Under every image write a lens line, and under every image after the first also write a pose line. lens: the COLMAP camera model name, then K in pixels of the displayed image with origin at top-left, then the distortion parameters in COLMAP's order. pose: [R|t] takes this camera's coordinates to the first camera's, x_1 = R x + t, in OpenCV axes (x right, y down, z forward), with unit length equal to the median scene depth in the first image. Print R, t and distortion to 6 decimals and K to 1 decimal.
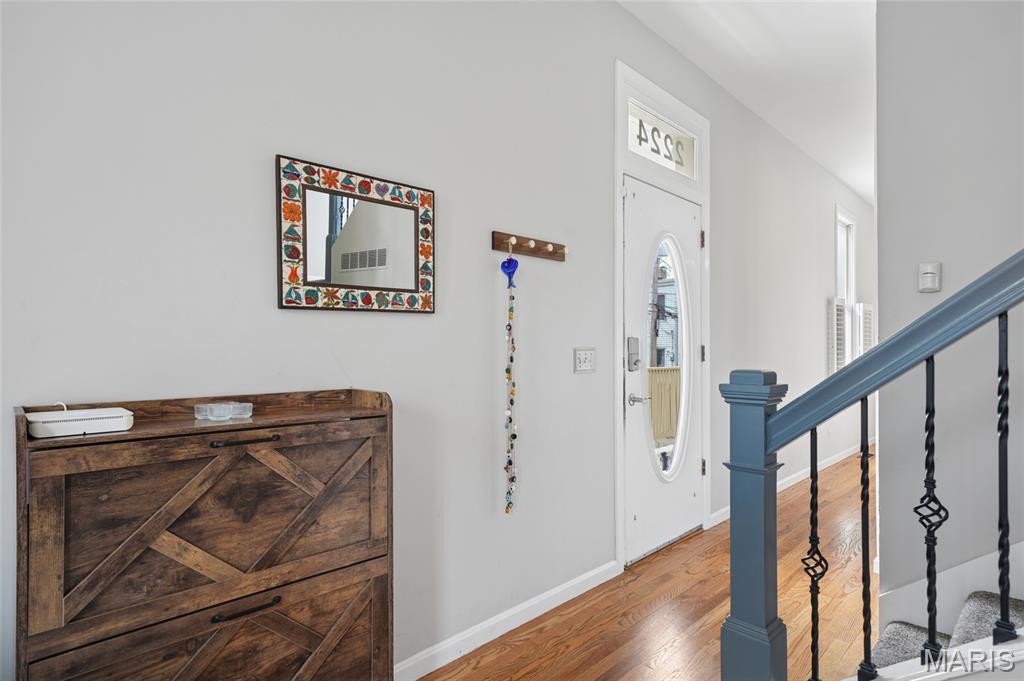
lens RADIAL K [[536.6, 0, 507.7], [0, 536.6, 355.4], [0, 0, 1]] dist [0.013266, 0.000765]
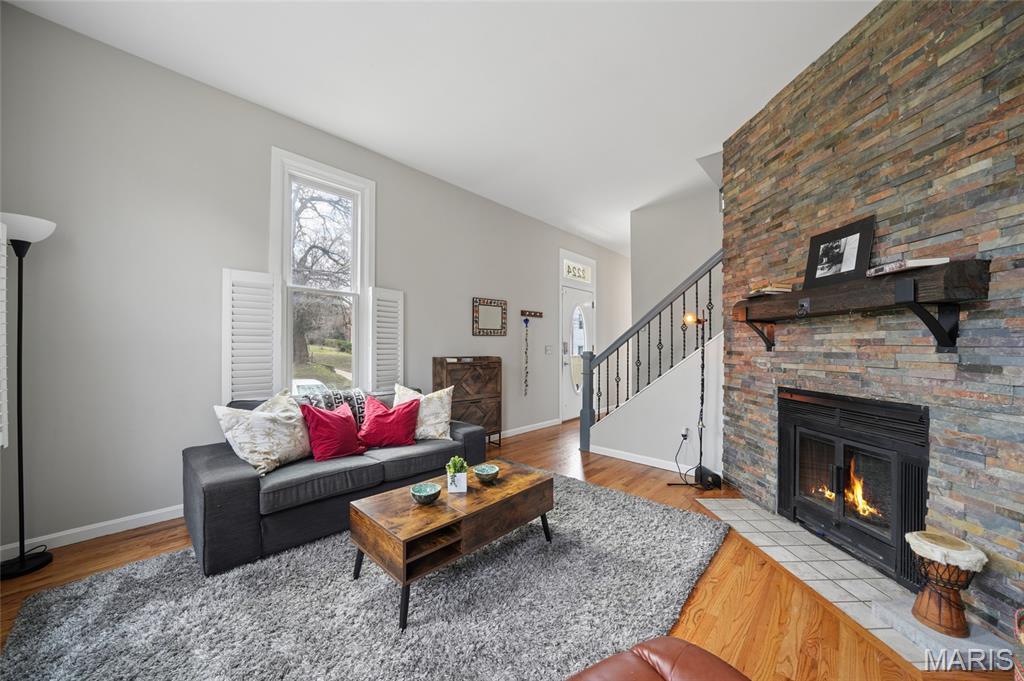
lens RADIAL K [[361.6, 0, 507.3], [0, 361.6, 343.7], [0, 0, 1]] dist [-0.017398, 0.001025]
pose [[0.999570, 0.006063, 0.028697, -0.290747], [-0.005523, 0.999807, -0.018877, 0.028192], [-0.028806, 0.018710, 0.999410, -2.004912]]
